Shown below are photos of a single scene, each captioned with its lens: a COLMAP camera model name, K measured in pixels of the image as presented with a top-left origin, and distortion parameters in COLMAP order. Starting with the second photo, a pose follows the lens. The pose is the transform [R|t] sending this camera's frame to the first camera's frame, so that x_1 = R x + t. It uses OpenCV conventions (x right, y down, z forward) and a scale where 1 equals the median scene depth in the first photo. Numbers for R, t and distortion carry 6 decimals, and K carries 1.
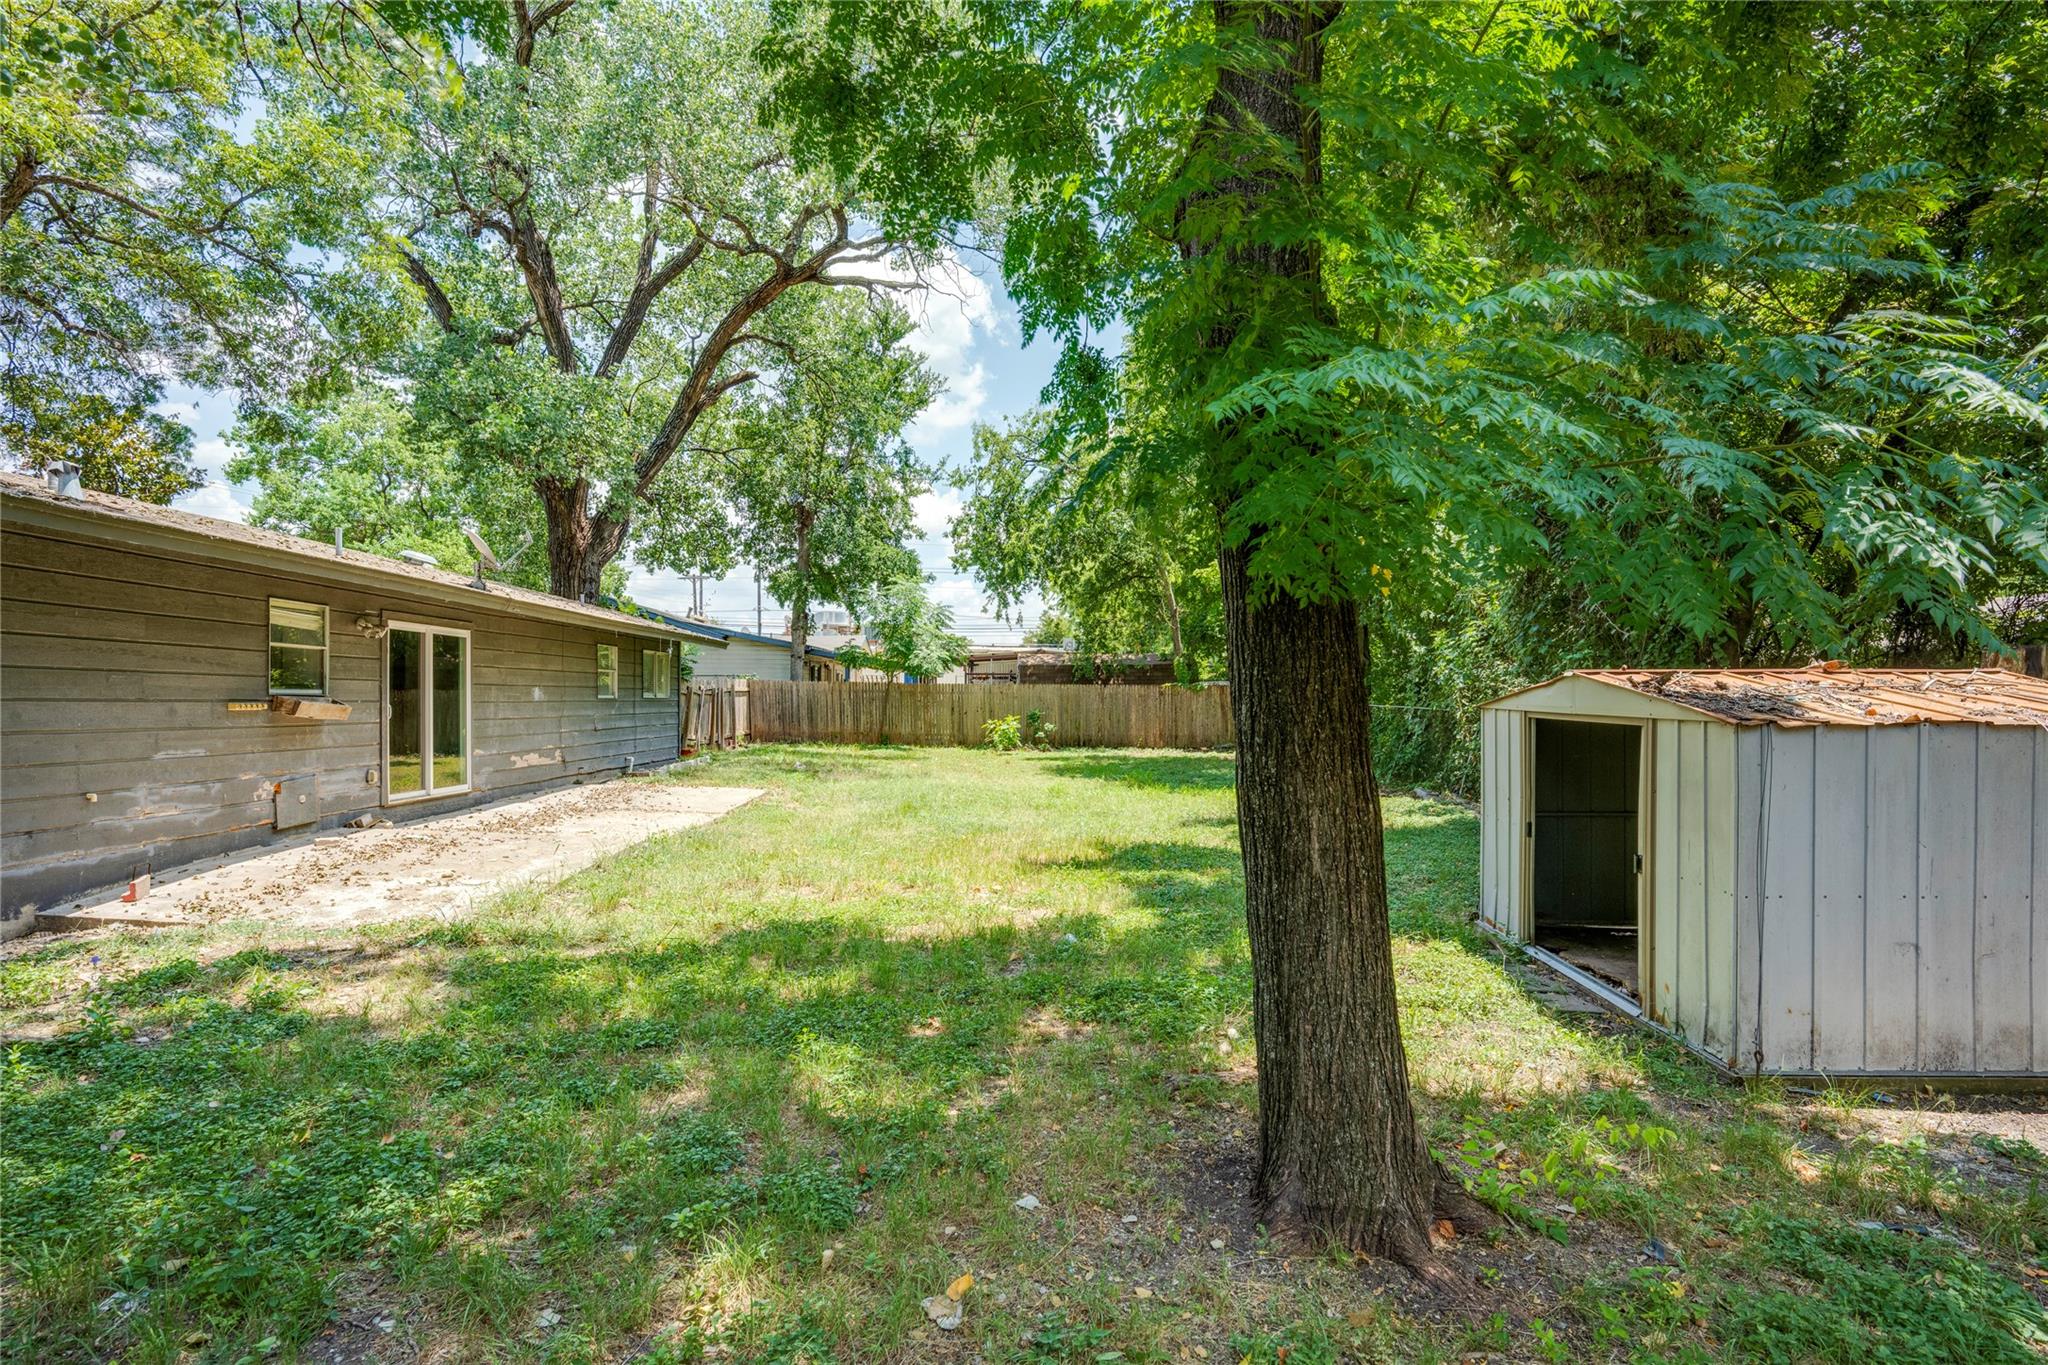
lens RADIAL K [[1082.6, 0, 1023.6], [0, 1082.6, 694.0], [0, 0, 1]] dist [-0.000840, 0.000373]
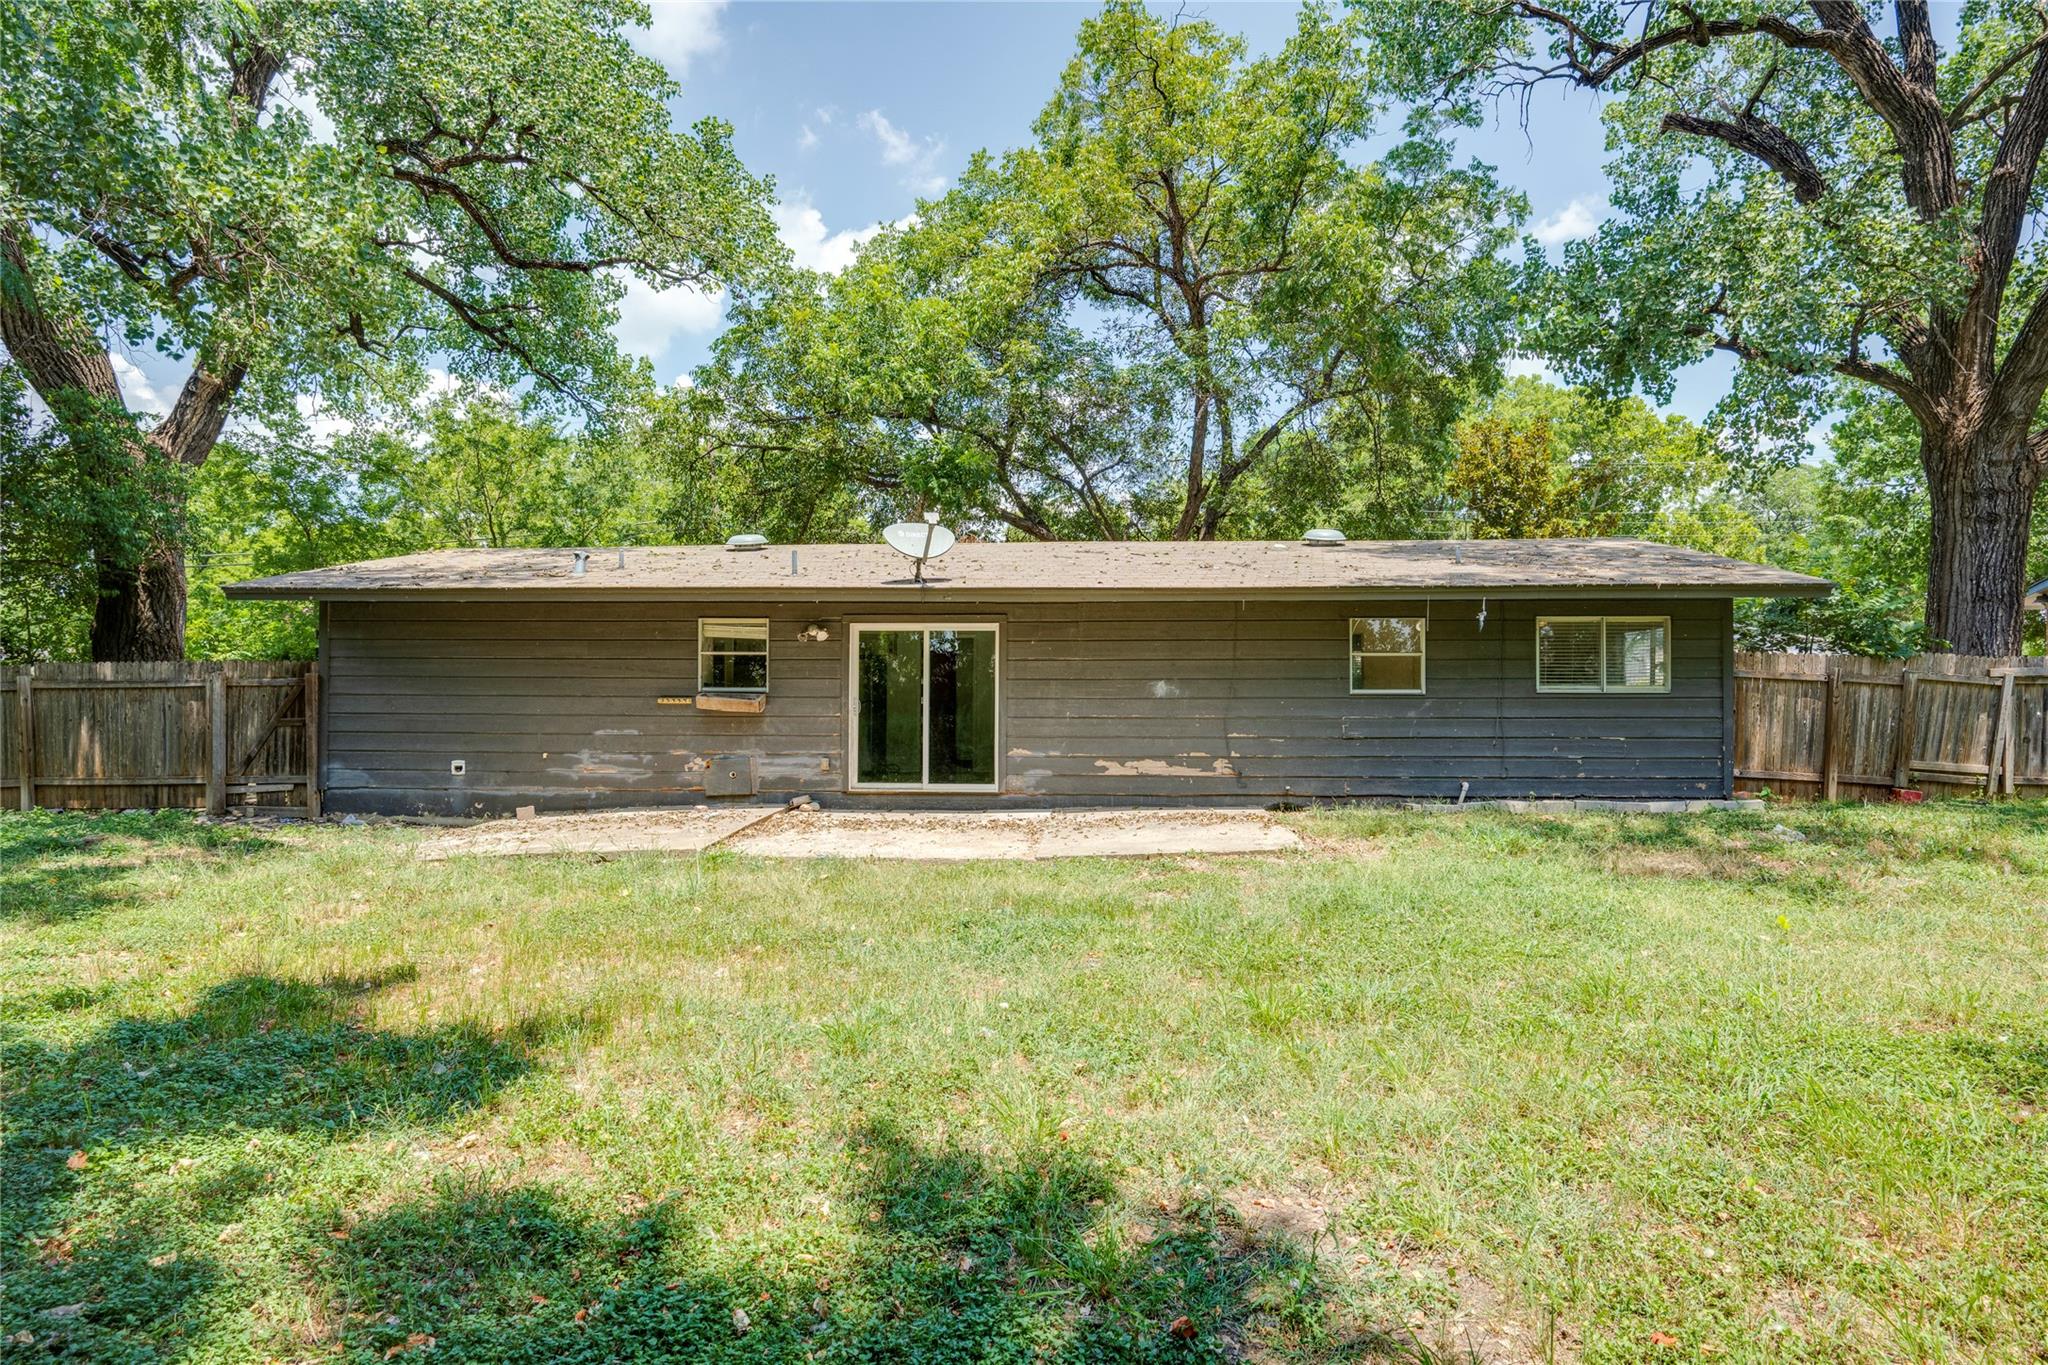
lens RADIAL K [[1082.6, 0, 1023.6], [0, 1082.6, 694.0], [0, 0, 1]] dist [-0.000840, 0.000373]
pose [[-0.057767, -0.008918, -0.998290, 0.210543], [0.004753, 0.999946, -0.009208, 0.006047], [0.998319, -0.005277, -0.057721, 0.519873]]
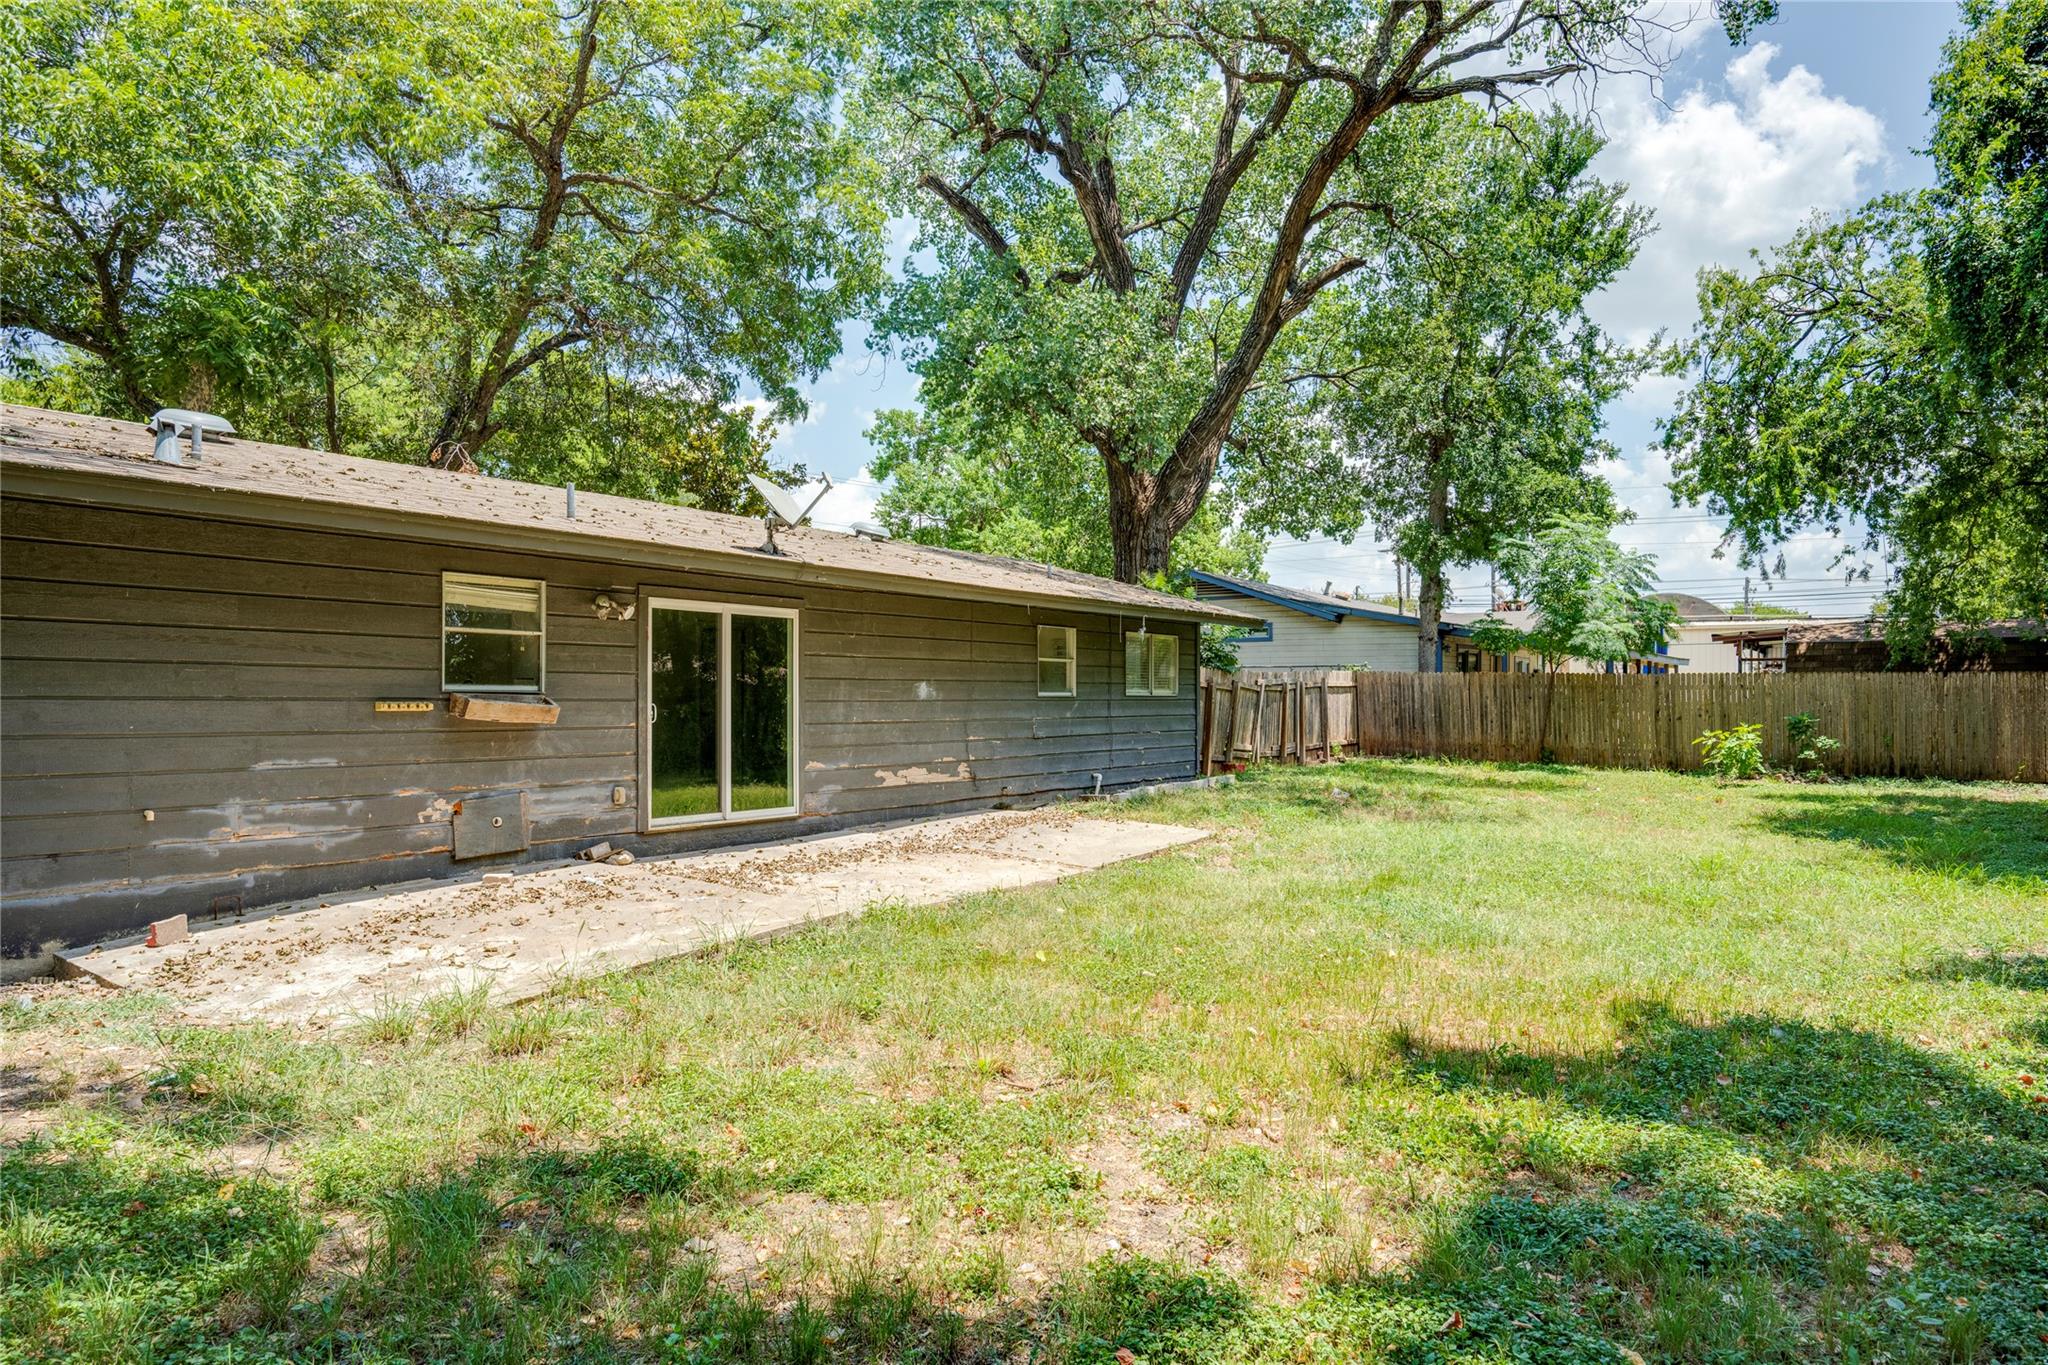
lens RADIAL K [[1261.3, 0, 1026.2], [0, 1261.3, 698.3], [0, 0, 1]] dist [-0.002951, 0.000797]
pose [[0.814600, 0.000469, -0.580023, 0.071699], [0.002773, 0.999985, 0.004703, 0.000816], [0.580017, -0.005439, 0.814586, 0.172027]]
